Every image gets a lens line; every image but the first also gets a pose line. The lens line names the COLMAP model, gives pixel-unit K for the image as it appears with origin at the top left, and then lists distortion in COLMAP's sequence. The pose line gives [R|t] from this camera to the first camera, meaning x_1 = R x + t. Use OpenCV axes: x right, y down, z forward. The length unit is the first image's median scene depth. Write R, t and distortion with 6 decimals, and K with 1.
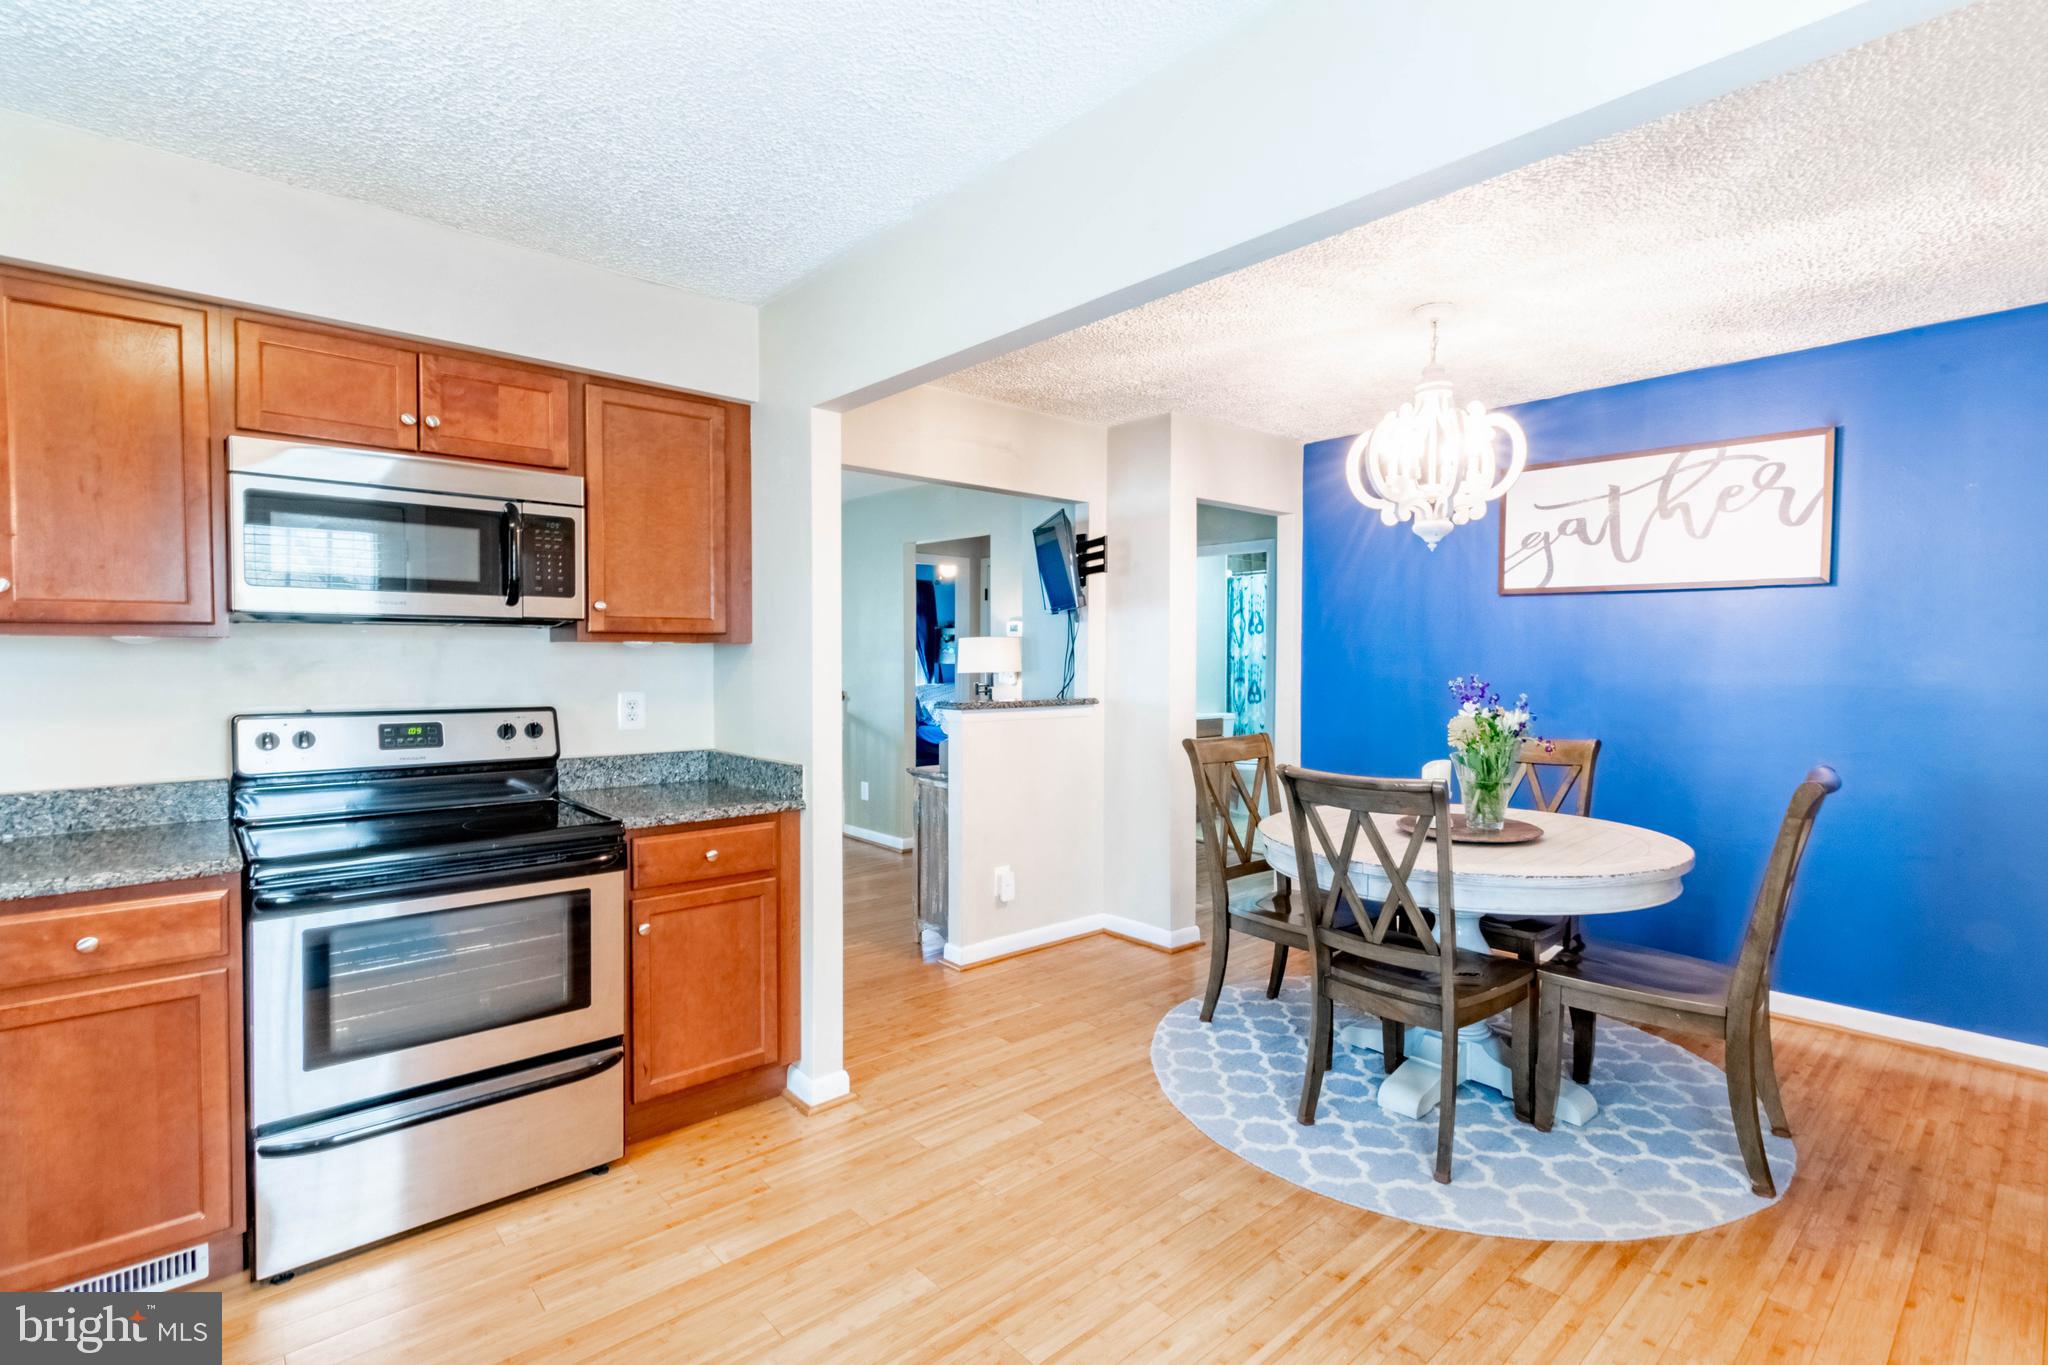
lens RADIAL K [[943.7, 0, 1028.4], [0, 943.7, 673.1], [0, 0, 1]] dist [0.000353, -0.000655]
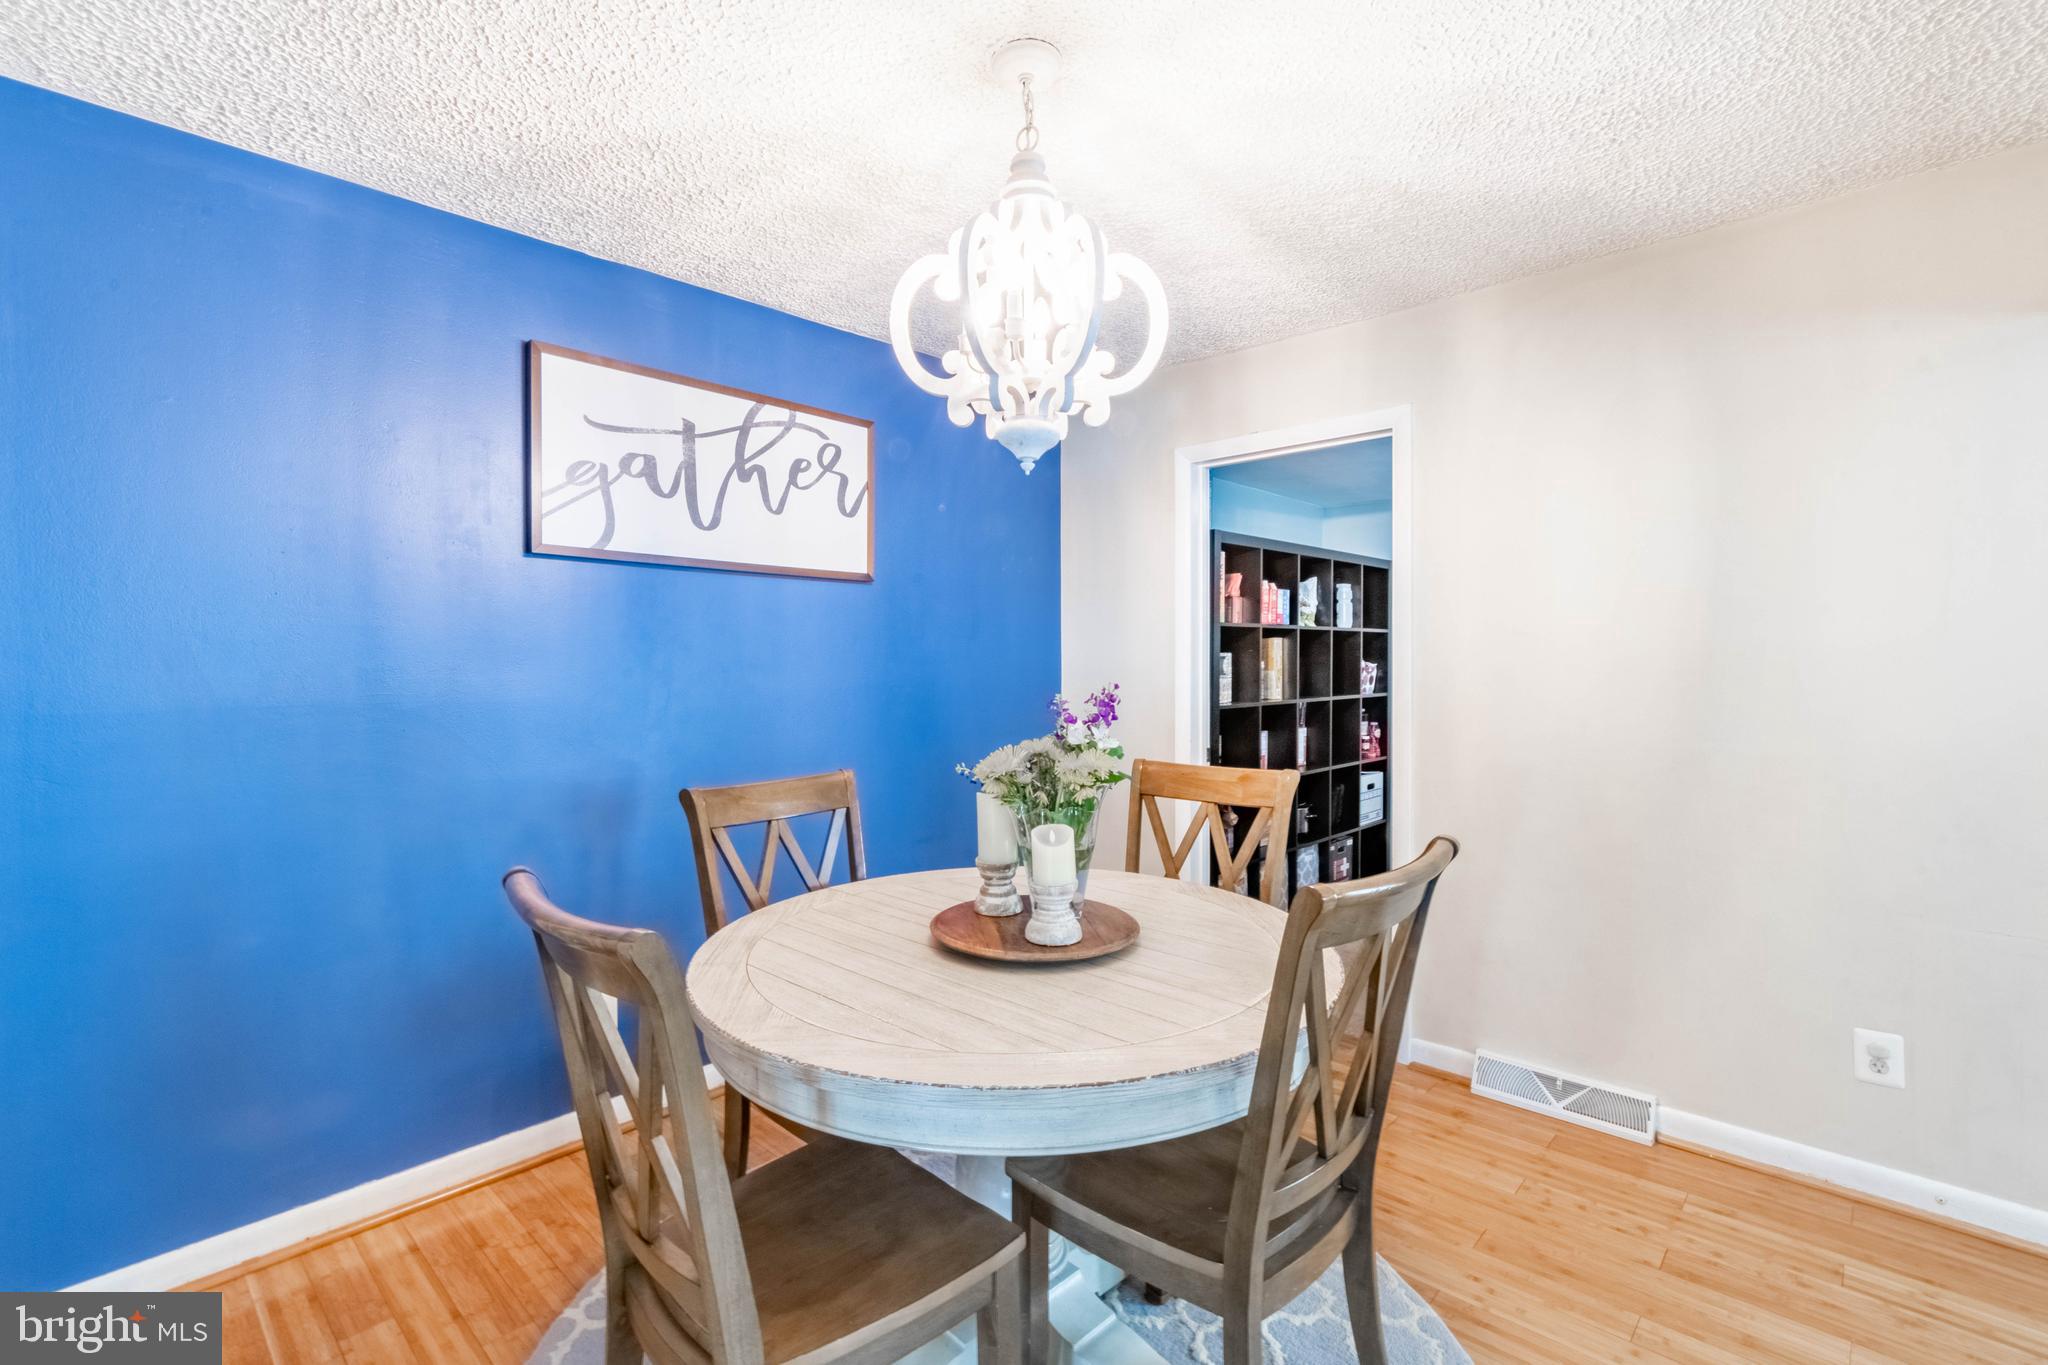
lens RADIAL K [[943.7, 0, 1028.4], [0, 943.7, 673.1], [0, 0, 1]] dist [0.000353, -0.000655]
pose [[-0.075007, -0.014994, 0.997070, -0.141822], [0.023820, 0.999575, 0.016824, -0.013226], [-0.996898, 0.025013, -0.074618, 0.925132]]
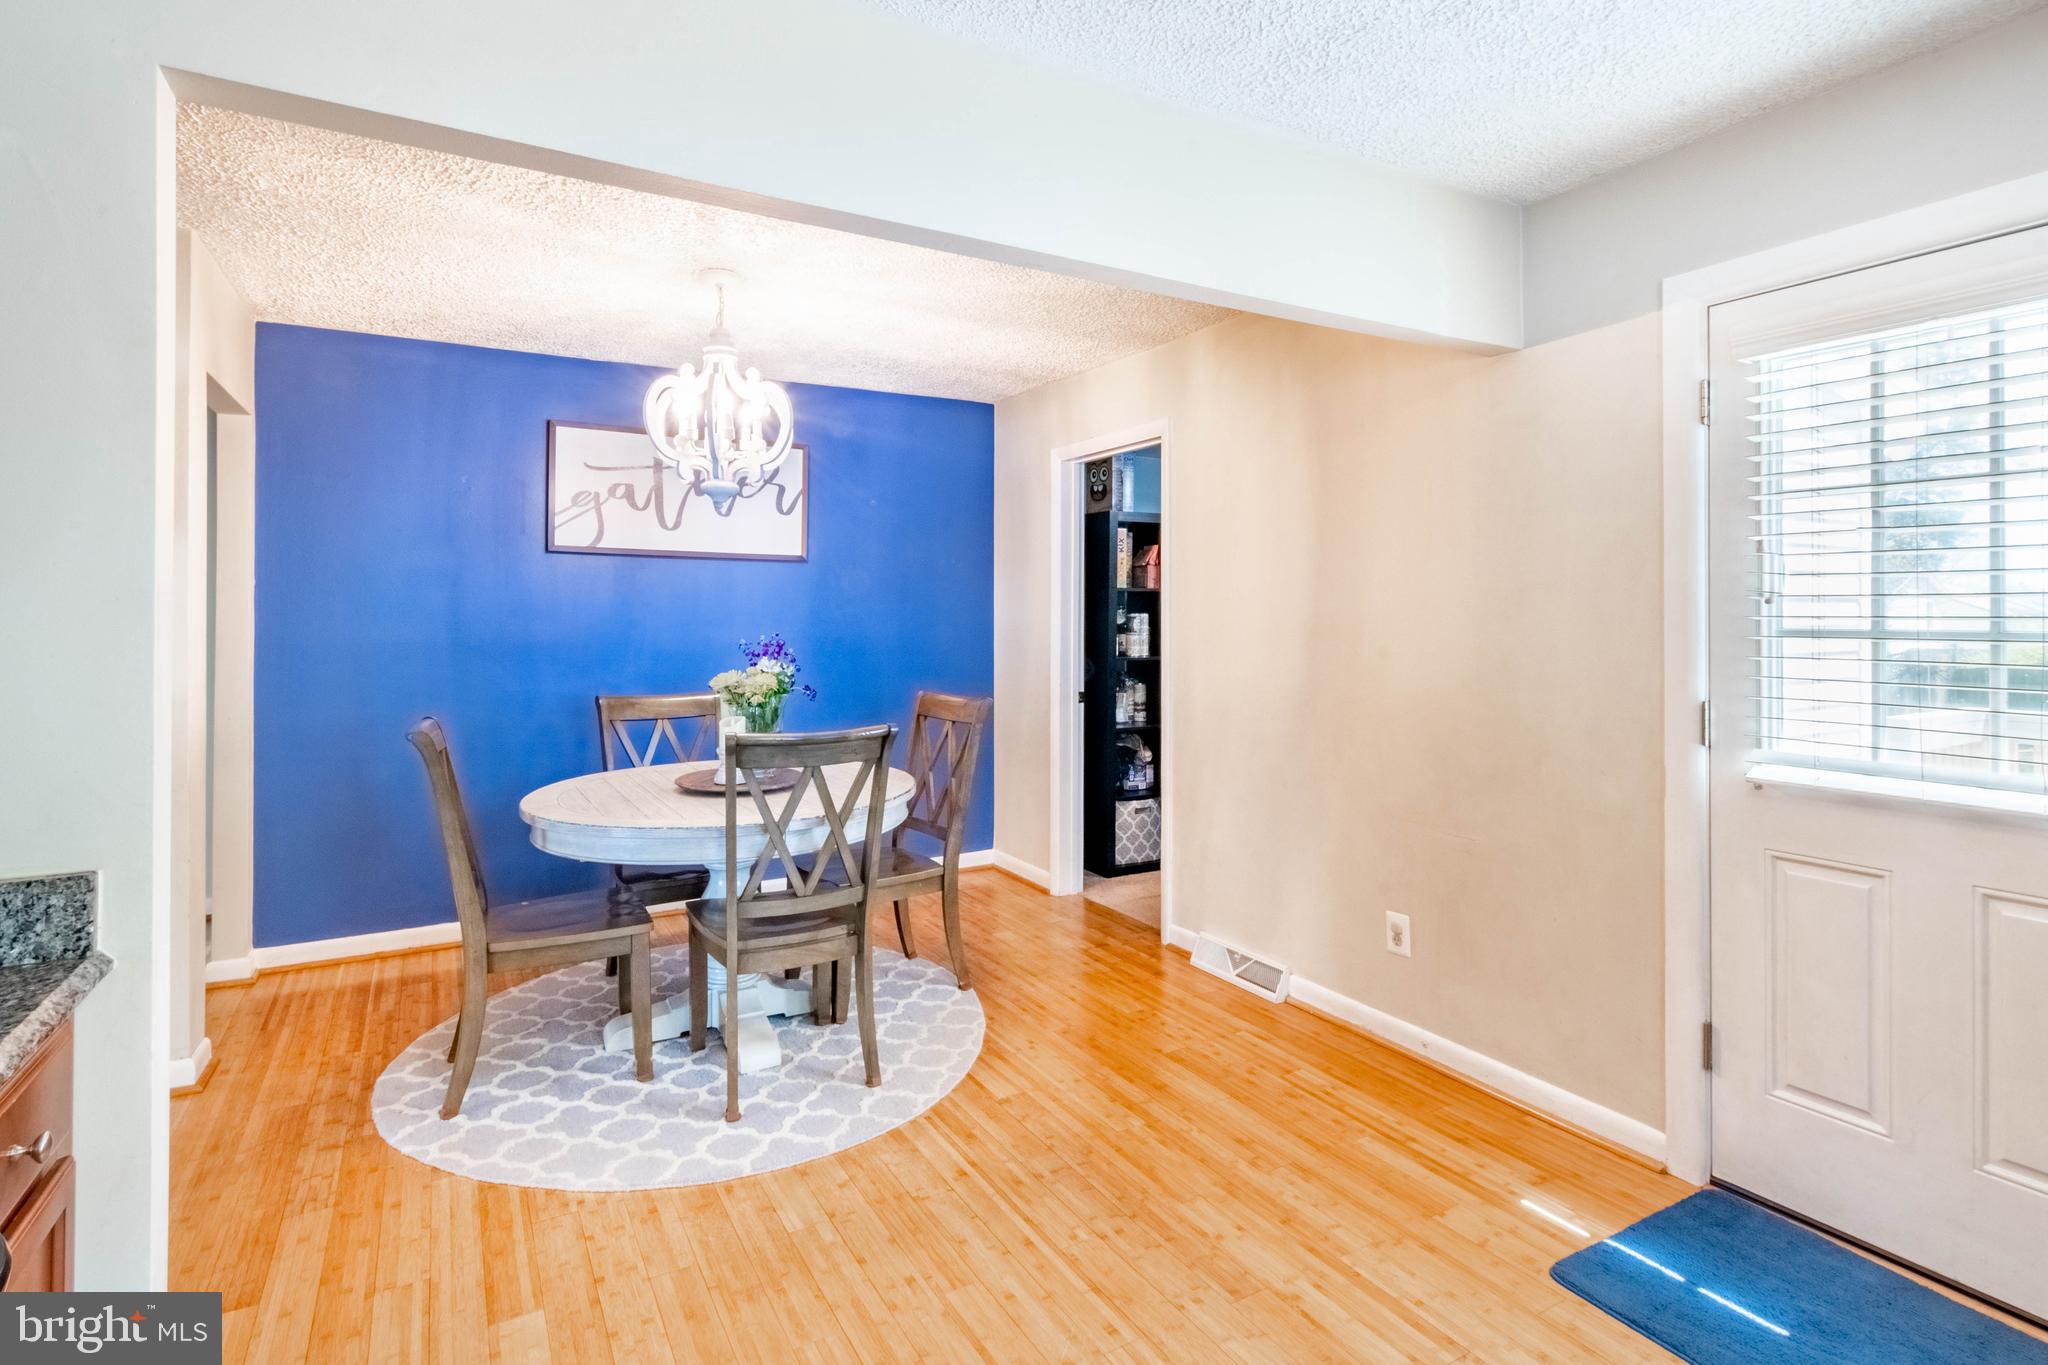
lens RADIAL K [[1009.8, 0, 1025.2], [0, 1009.8, 612.3], [0, 0, 1]] dist [0.000684, -0.000360]
pose [[0.203457, 0.002242, 0.979081, -0.498684], [0.019229, 0.999795, -0.006285, -0.007327], [-0.978895, 0.020106, 0.203373, 0.409032]]
